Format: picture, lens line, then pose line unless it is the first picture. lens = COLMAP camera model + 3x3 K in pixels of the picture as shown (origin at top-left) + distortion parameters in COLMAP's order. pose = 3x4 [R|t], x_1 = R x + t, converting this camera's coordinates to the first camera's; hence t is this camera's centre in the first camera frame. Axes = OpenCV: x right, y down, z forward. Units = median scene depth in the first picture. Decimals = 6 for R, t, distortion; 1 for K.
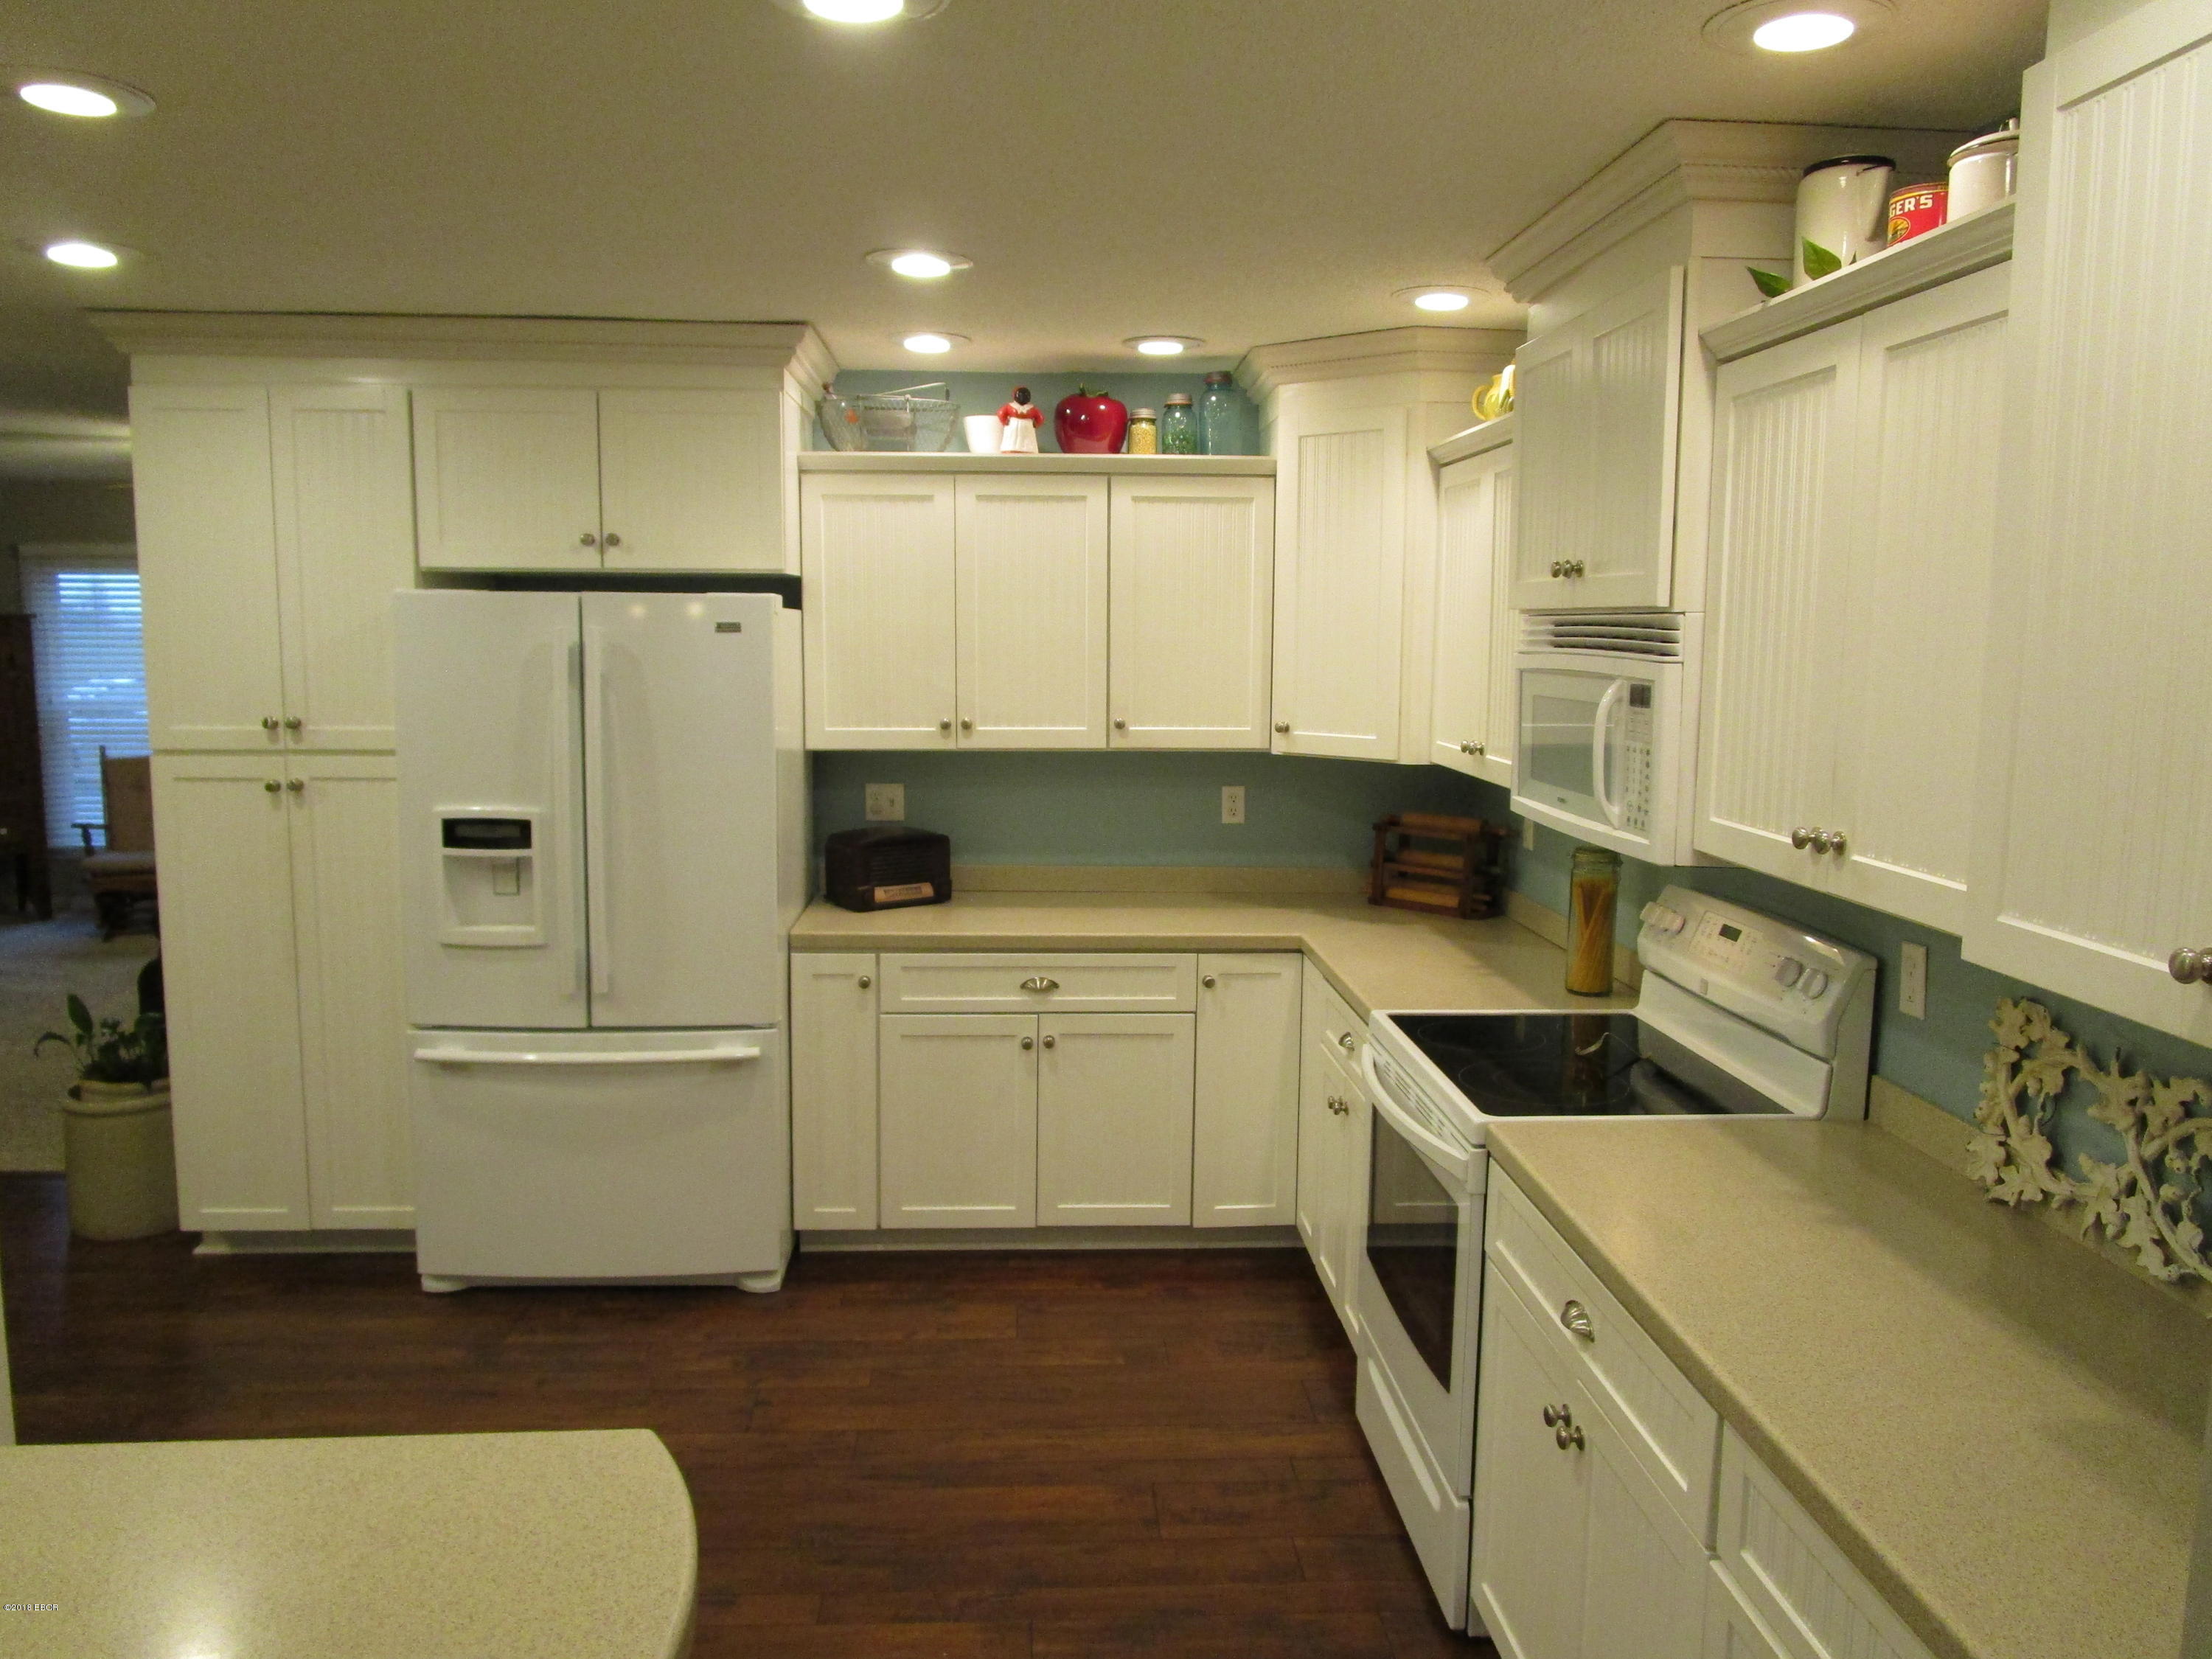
lens RADIAL K [[1575.6, 0, 1110.6], [0, 1575.6, 817.5], [0, 0, 1]] dist [-0.033000, 0.011247]
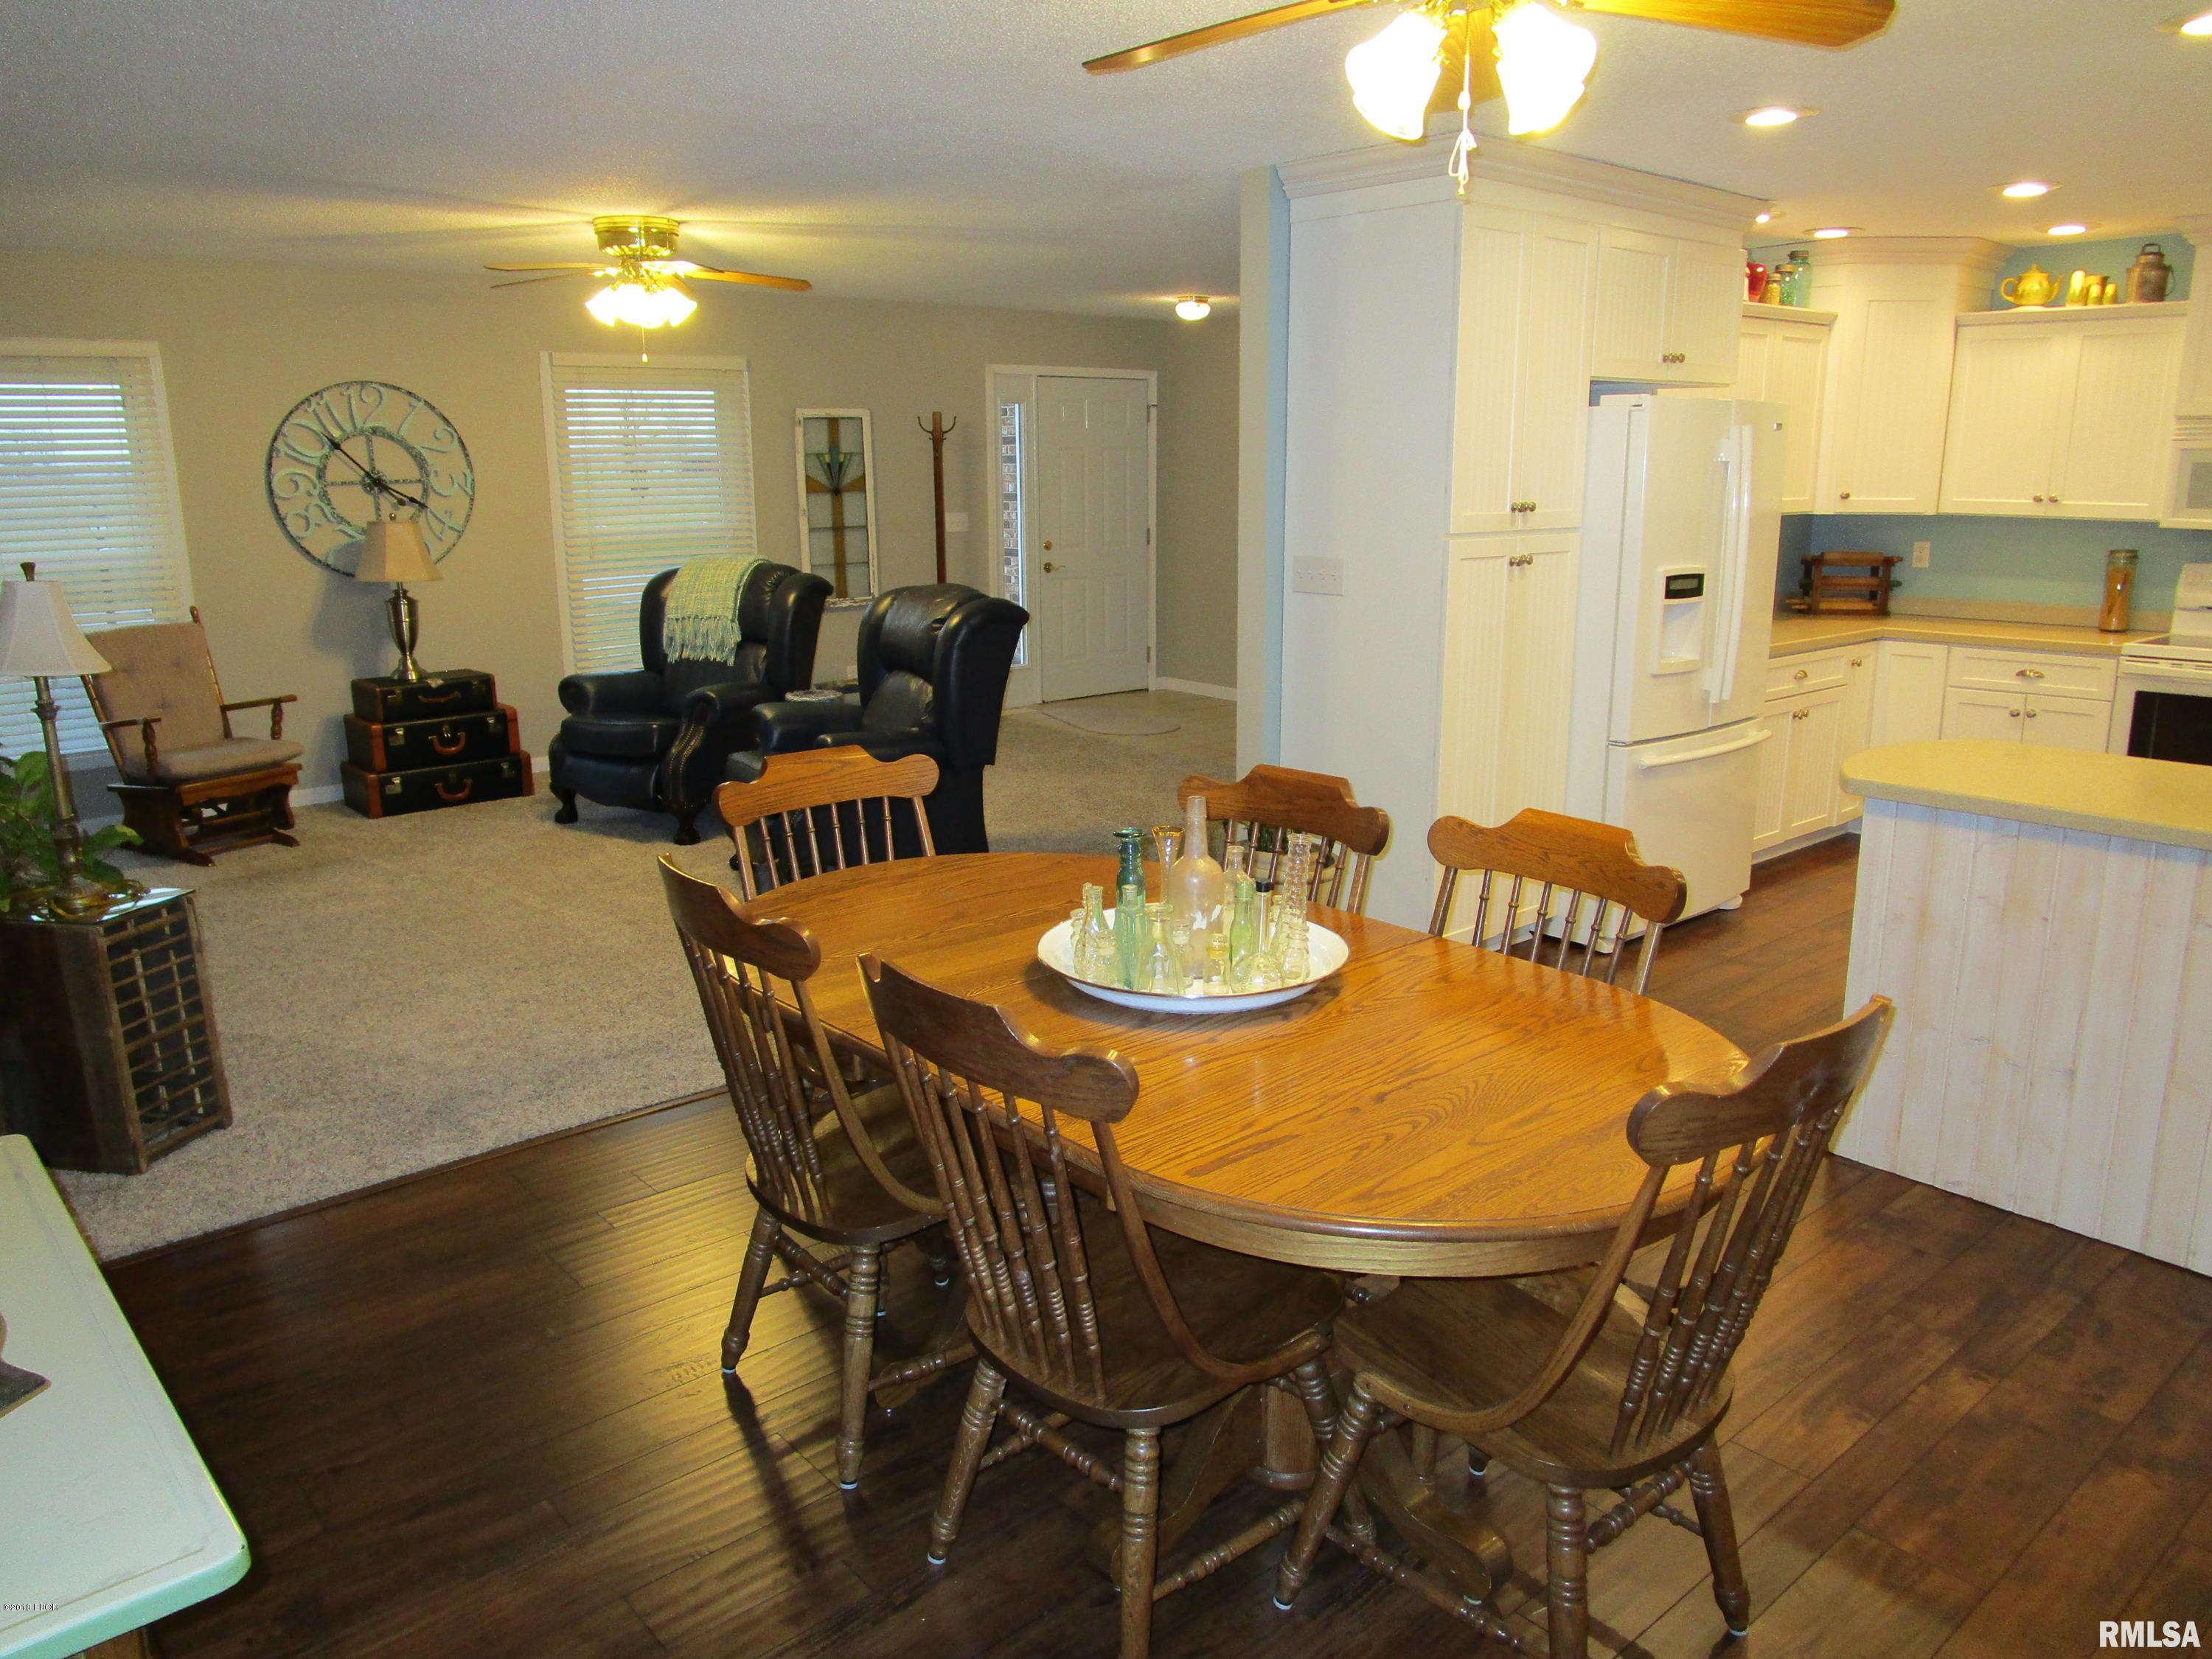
lens RADIAL K [[1575.6, 0, 1107.3], [0, 1575.6, 823.1], [0, 0, 1]] dist [-0.033000, 0.011247]
pose [[0.789705, -0.151470, 0.594494, -1.511608], [0.086080, 0.986812, 0.137083, -0.014627], [-0.607418, -0.057082, 0.792329, 0.233892]]
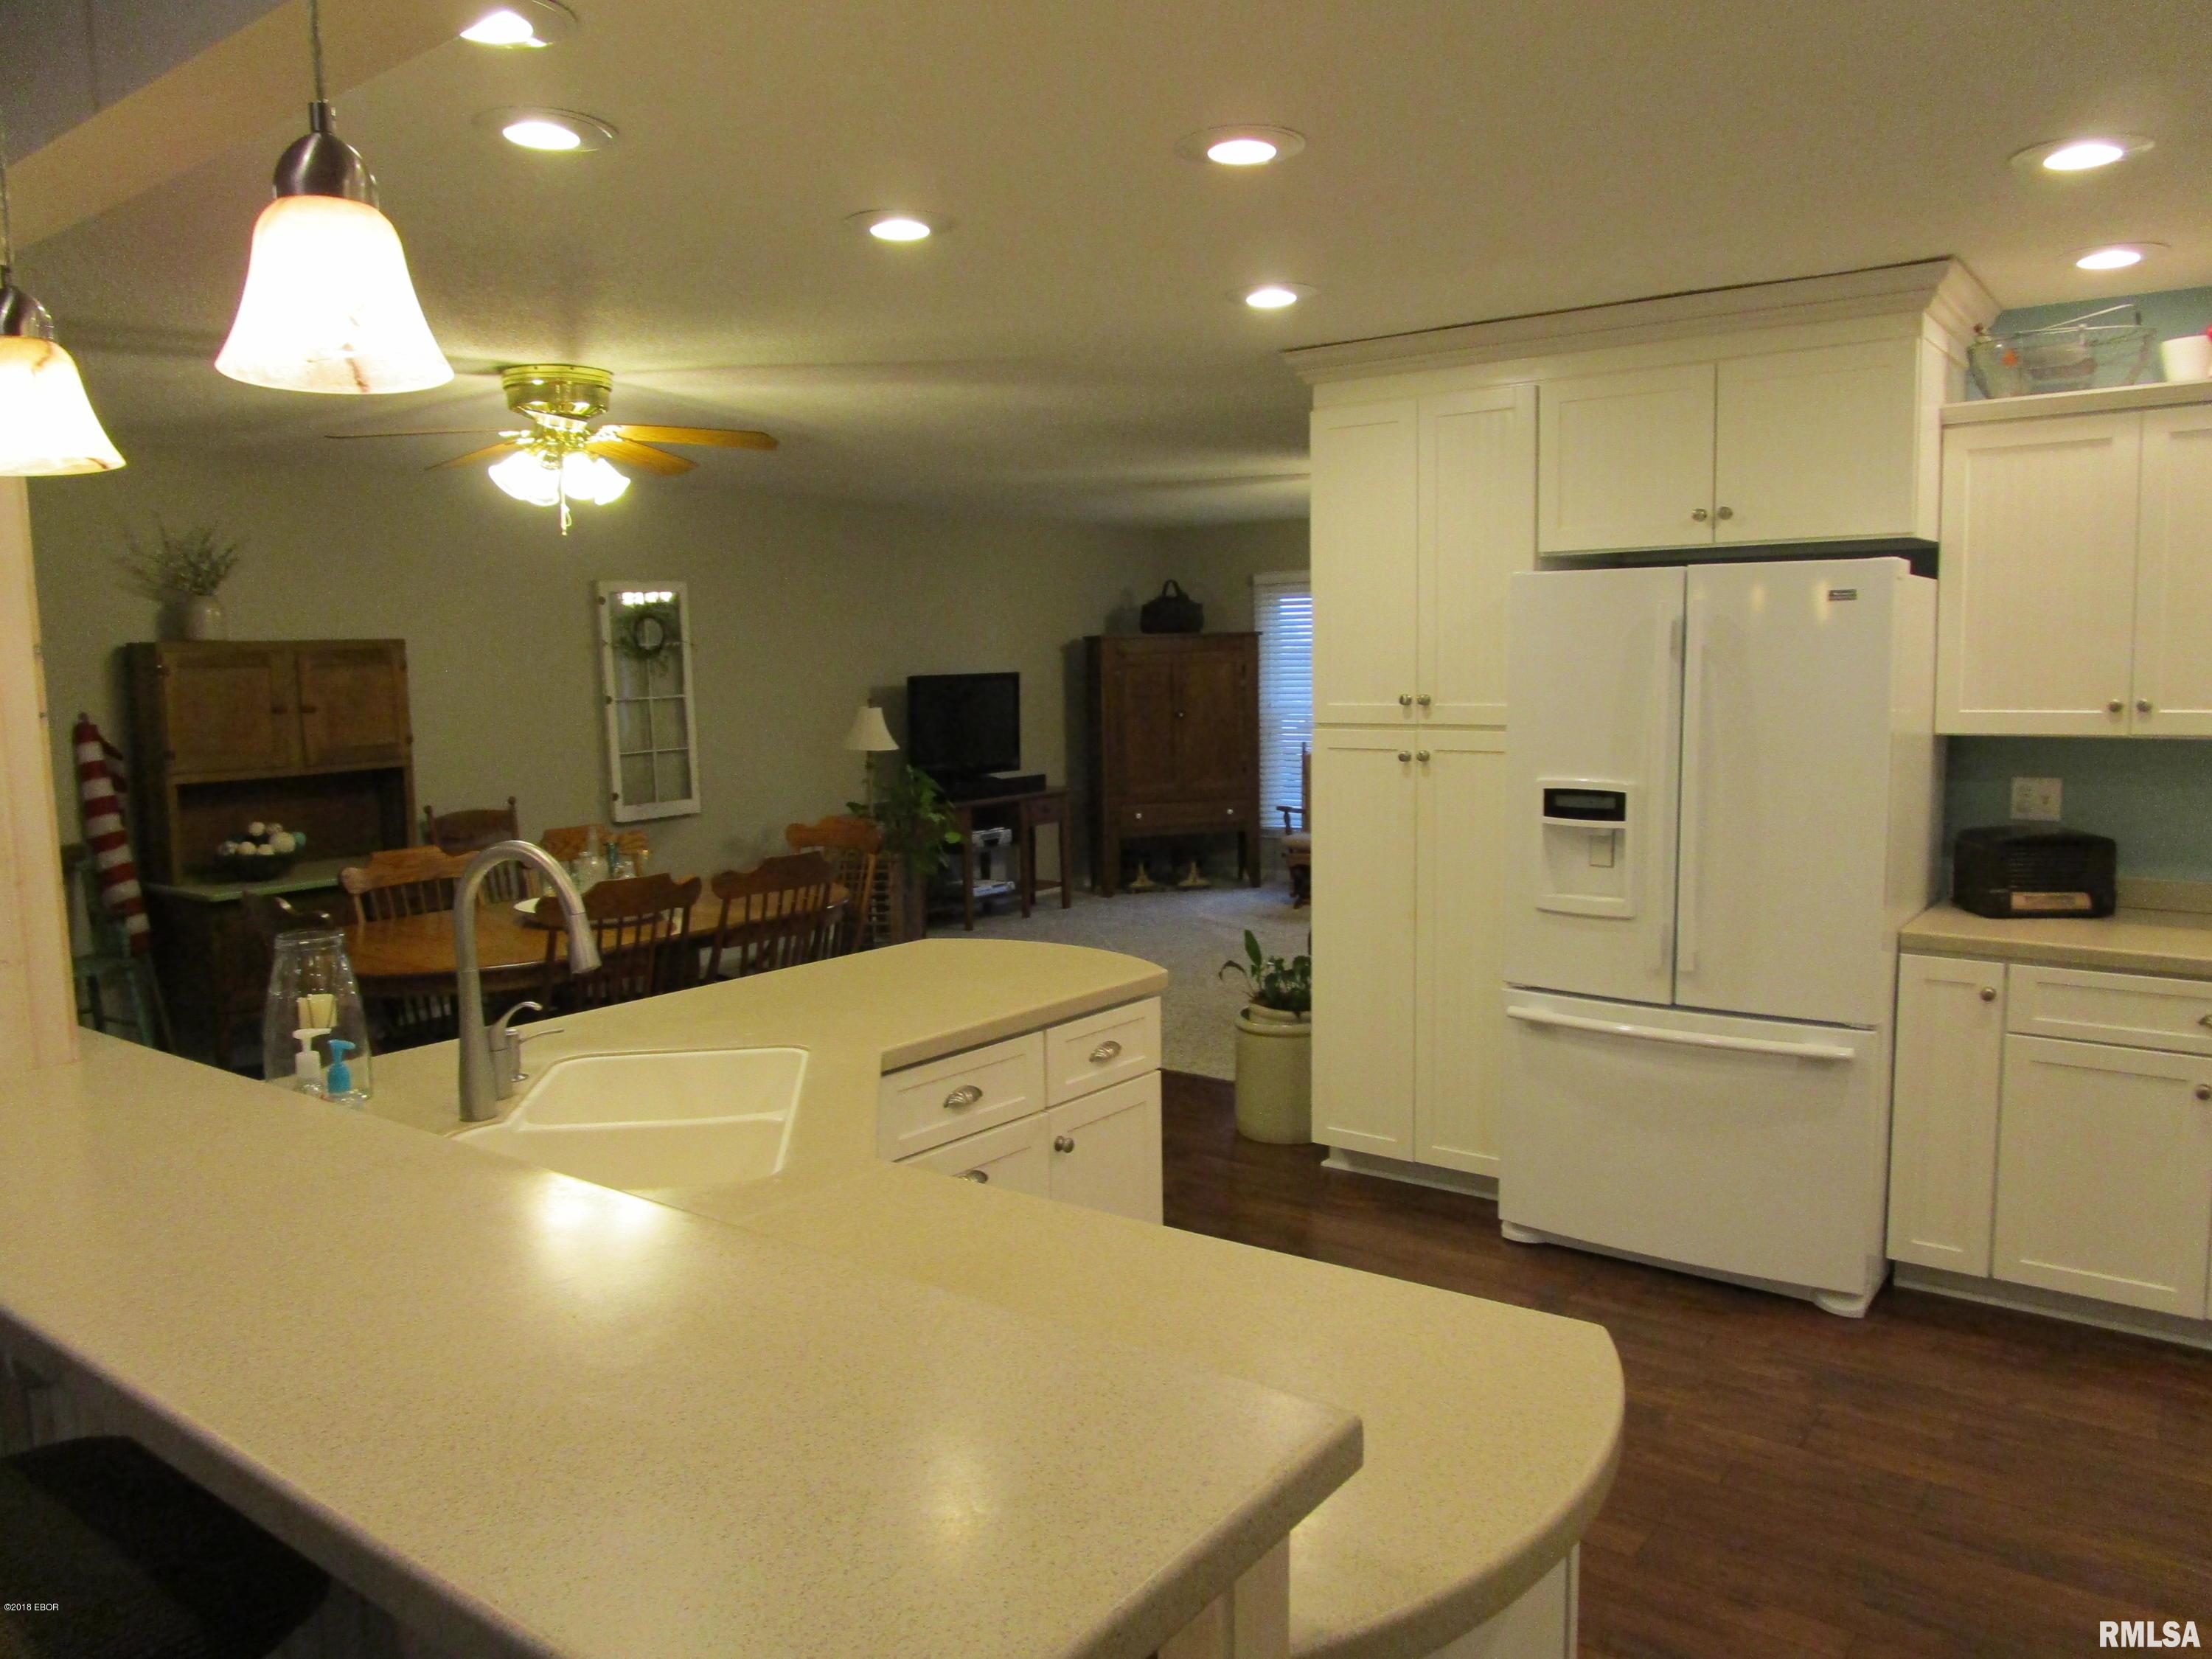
lens RADIAL K [[1575.6, 0, 1107.8], [0, 1575.6, 815.7], [0, 0, 1]] dist [-0.033000, 0.011247]
pose [[0.756973, 0.044241, -0.651947, 0.036985], [-0.056116, 0.998421, 0.002597, 0.031169], [0.651032, 0.034619, 0.758260, 0.012519]]
